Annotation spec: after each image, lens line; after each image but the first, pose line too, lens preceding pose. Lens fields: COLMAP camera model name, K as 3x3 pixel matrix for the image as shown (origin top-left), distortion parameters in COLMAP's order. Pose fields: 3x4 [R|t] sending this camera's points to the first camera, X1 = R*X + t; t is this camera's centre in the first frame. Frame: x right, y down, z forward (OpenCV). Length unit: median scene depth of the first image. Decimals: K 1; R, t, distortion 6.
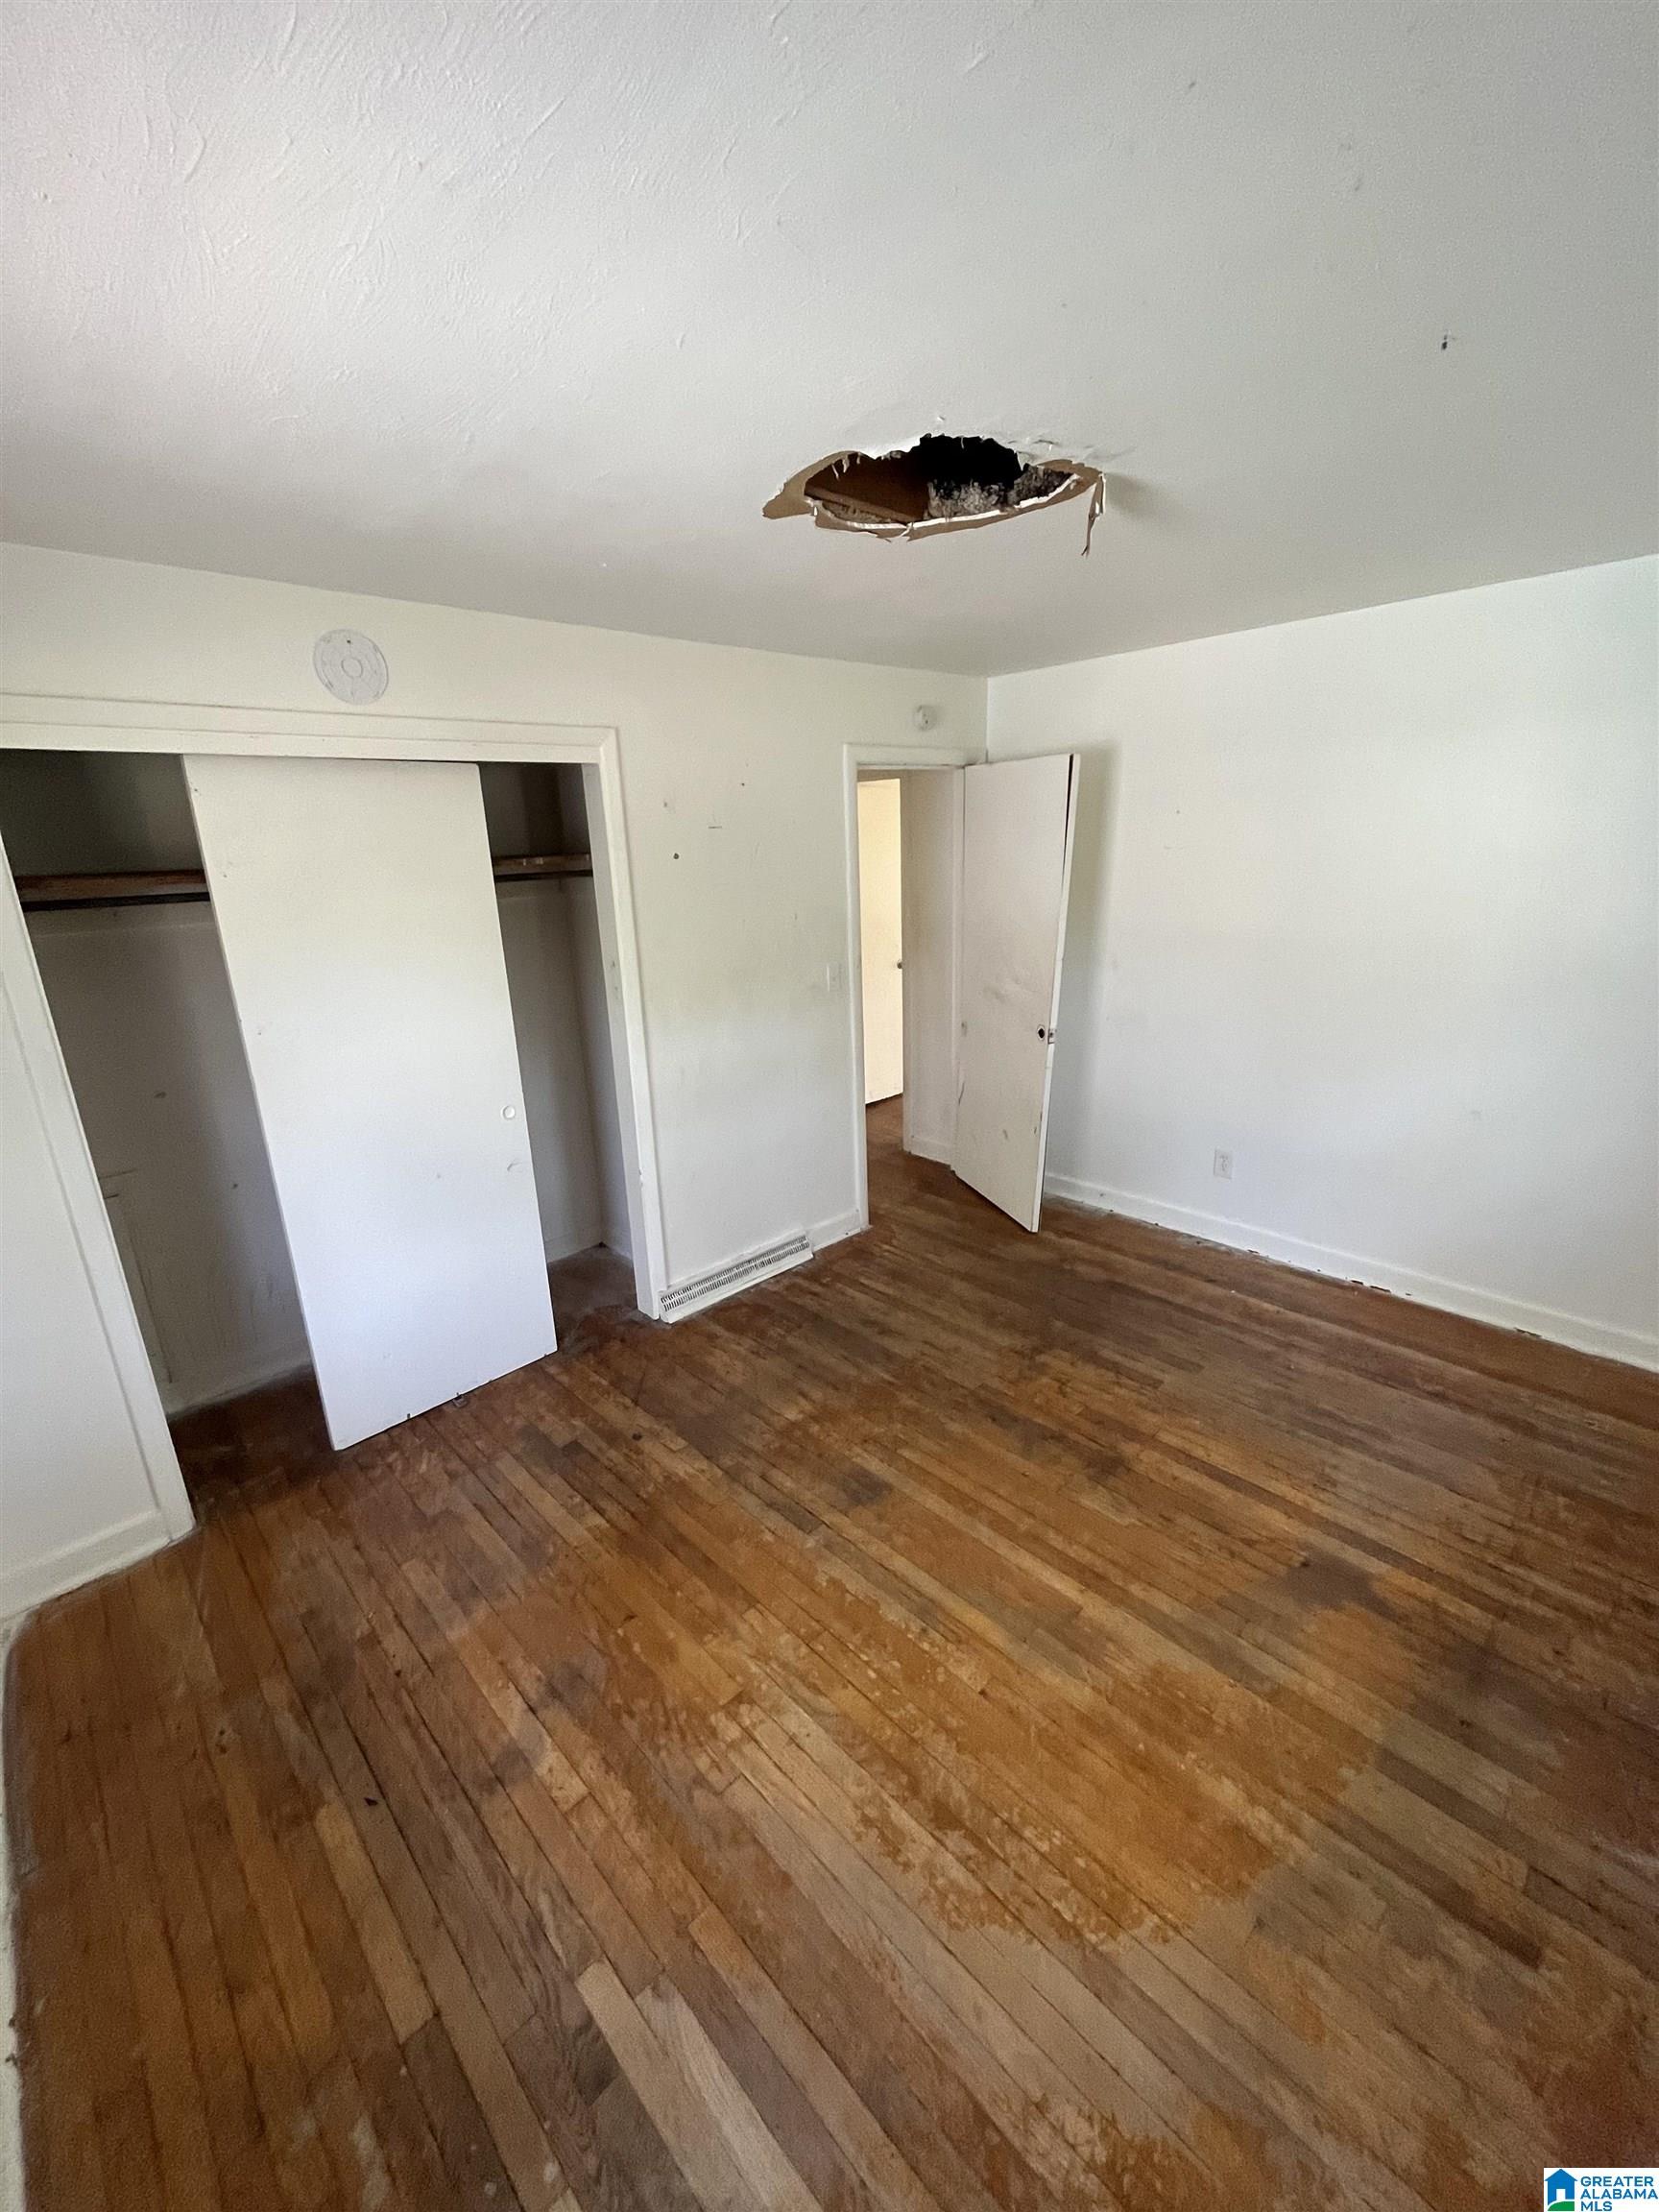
lens RADIAL K [[892.0, 0, 822.8], [0, 892.0, 1110.1], [0, 0, 1]] dist [-0.003770, 0.000121]
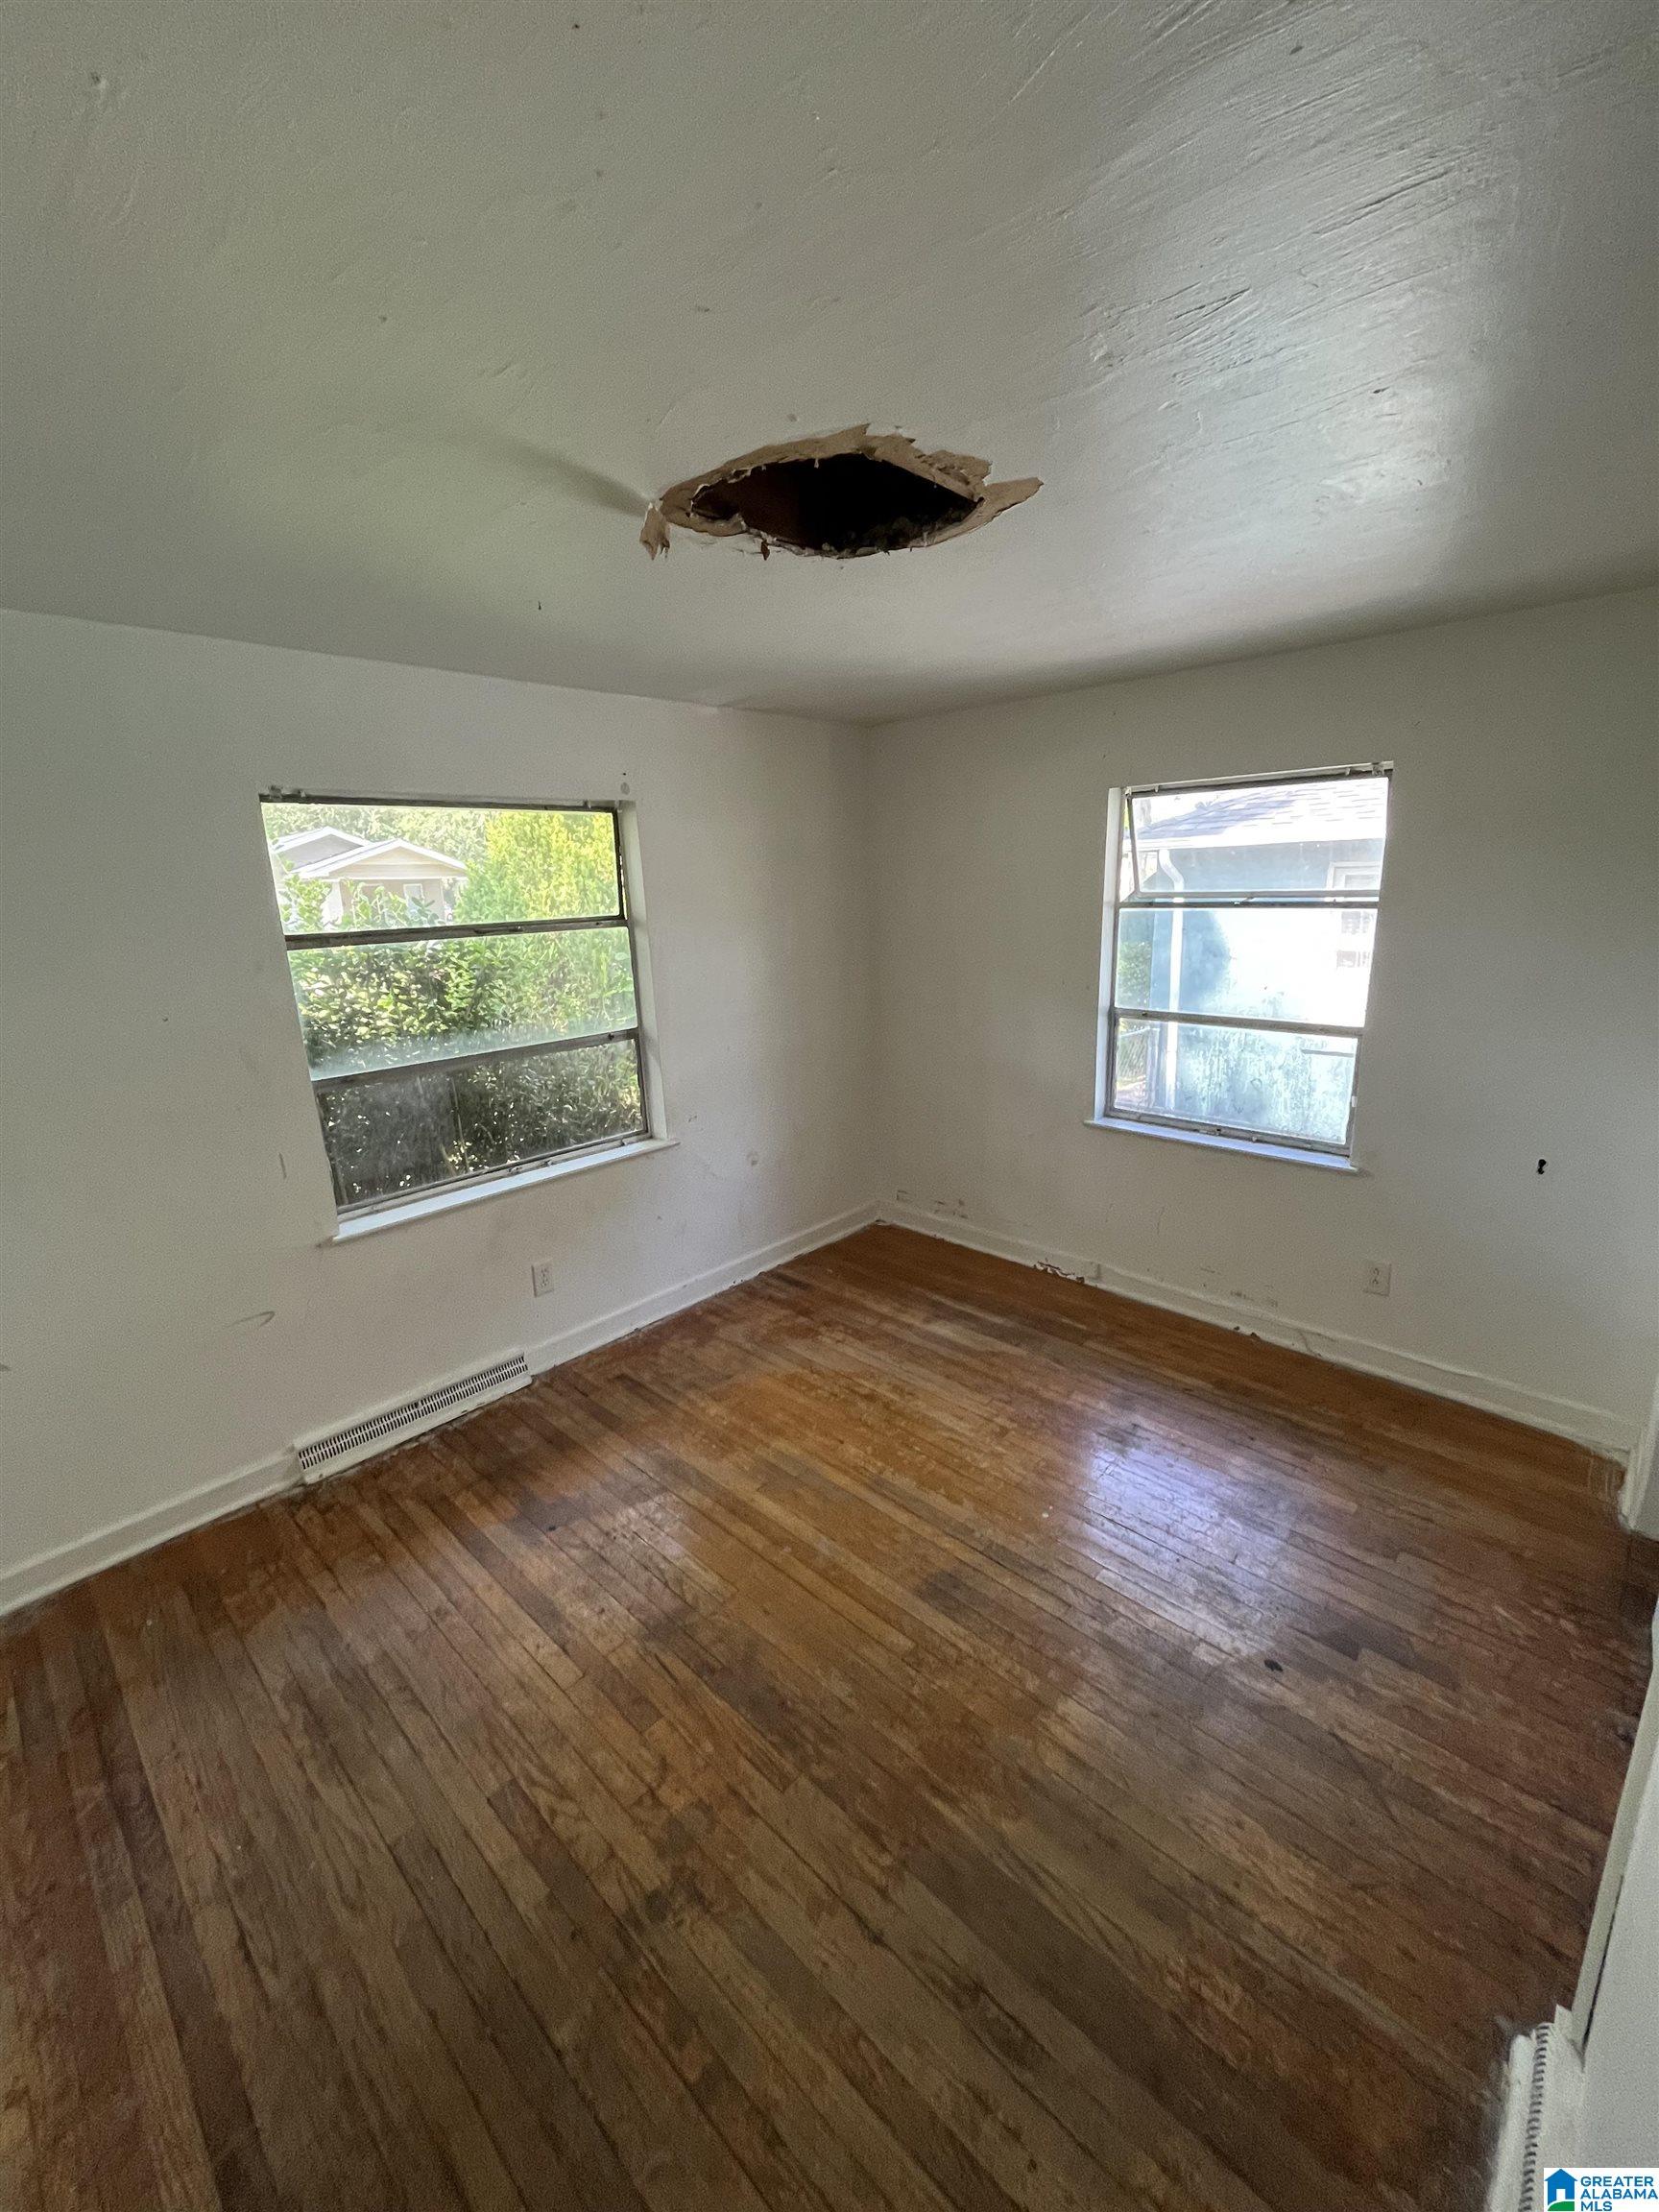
lens RADIAL K [[892.0, 0, 847.8], [0, 892.0, 1117.8], [0, 0, 1]] dist [-0.003770, 0.000121]
pose [[-0.994698, 0.089233, -0.051112, 0.163372], [0.049129, 0.848997, 0.526108, -0.501731], [0.090340, 0.520808, -0.848880, 1.645512]]
